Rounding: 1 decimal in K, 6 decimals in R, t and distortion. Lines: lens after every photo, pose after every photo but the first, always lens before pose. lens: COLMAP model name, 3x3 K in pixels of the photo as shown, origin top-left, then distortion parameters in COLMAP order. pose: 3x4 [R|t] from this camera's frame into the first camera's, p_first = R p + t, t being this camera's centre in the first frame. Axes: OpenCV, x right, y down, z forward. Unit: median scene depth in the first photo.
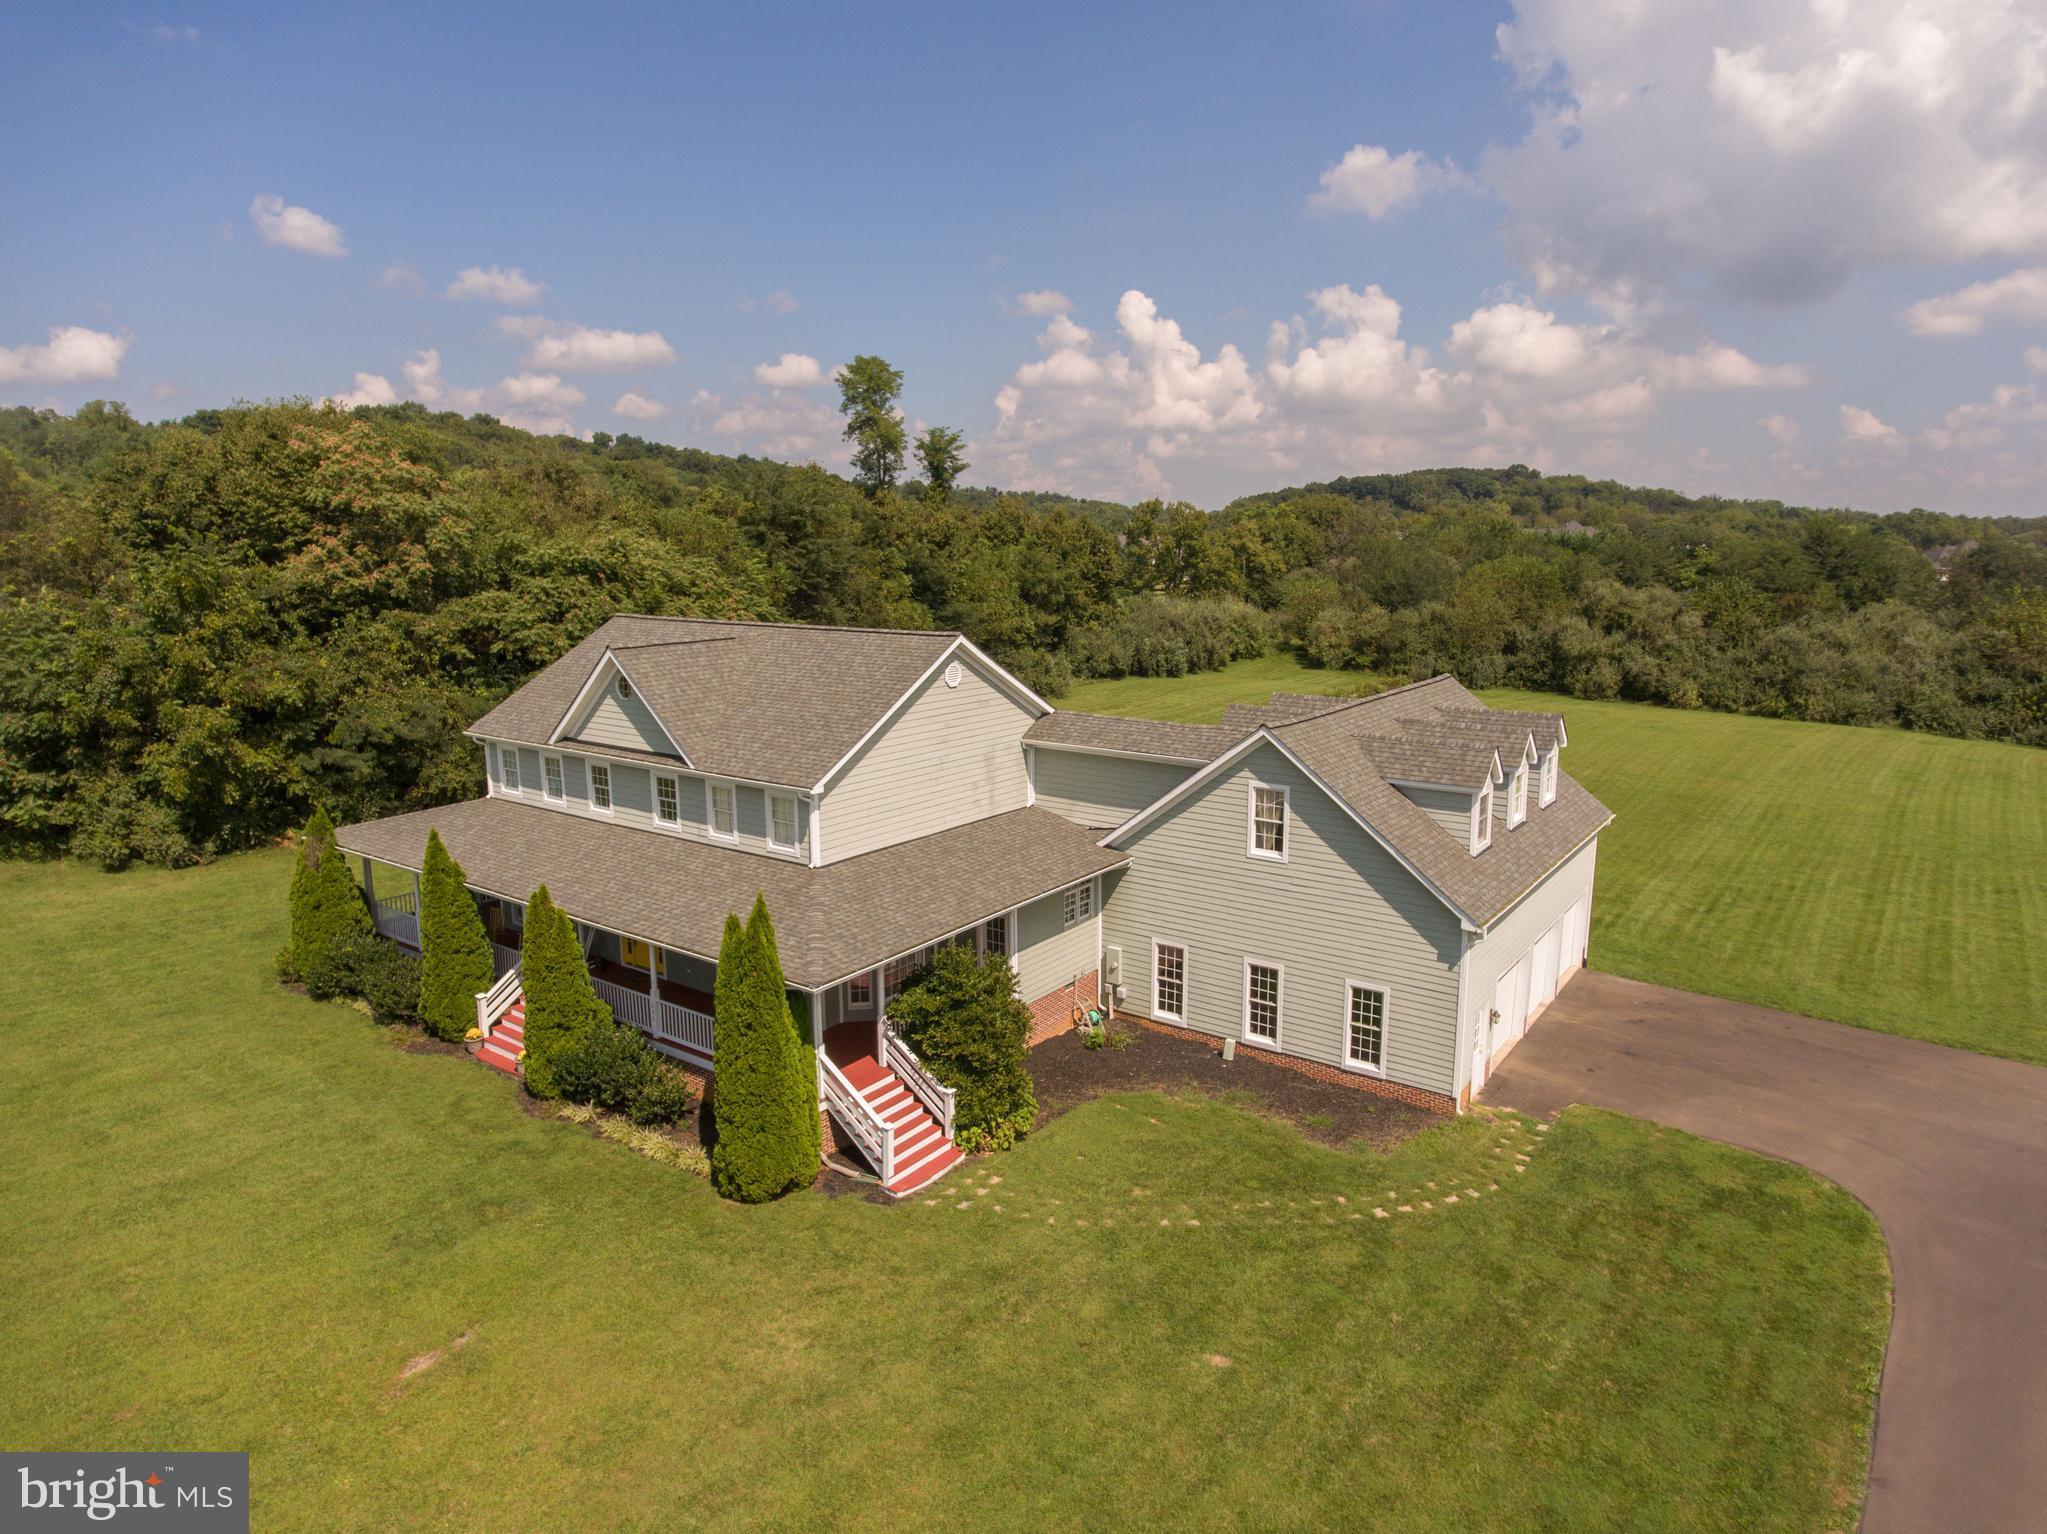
lens RADIAL K [[1206.6, 0, 1071.2], [0, 1206.6, 767.9], [0, 0, 1]] dist [-0.000520, 0.001465]
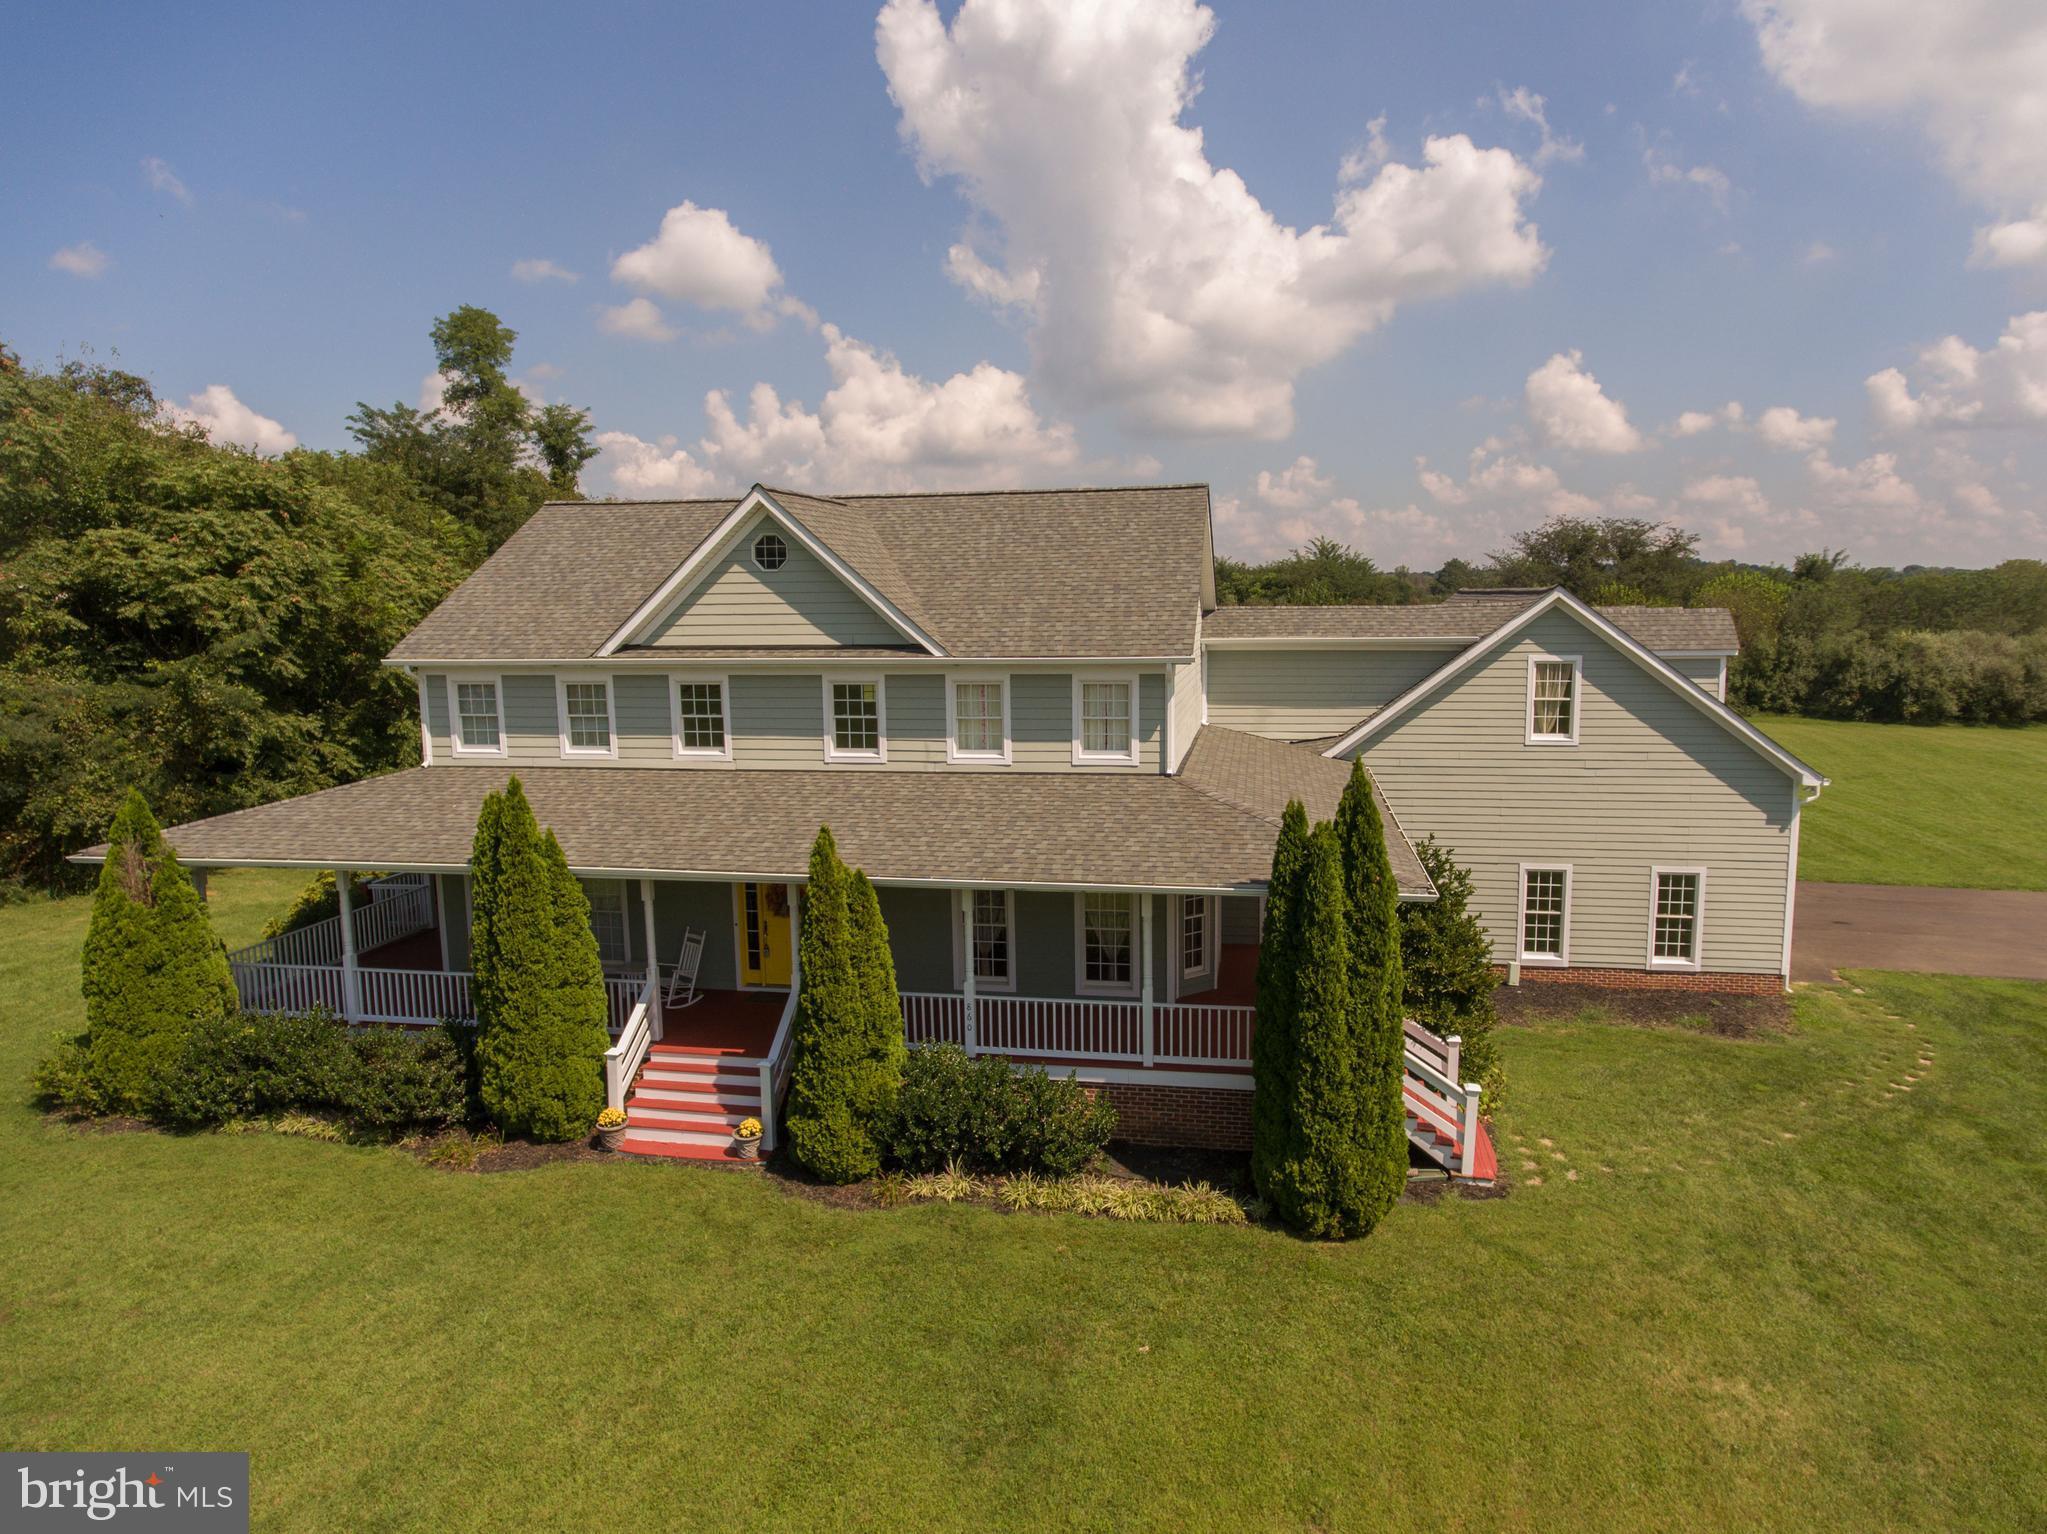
lens RADIAL K [[1206.6, 0, 1071.2], [0, 1206.6, 767.9], [0, 0, 1]] dist [-0.000520, 0.001465]
pose [[0.905406, -0.070872, 0.418588, -0.480969], [0.091061, 0.995440, -0.028425, 0.079869], [-0.414665, 0.063853, 0.907731, 0.327054]]
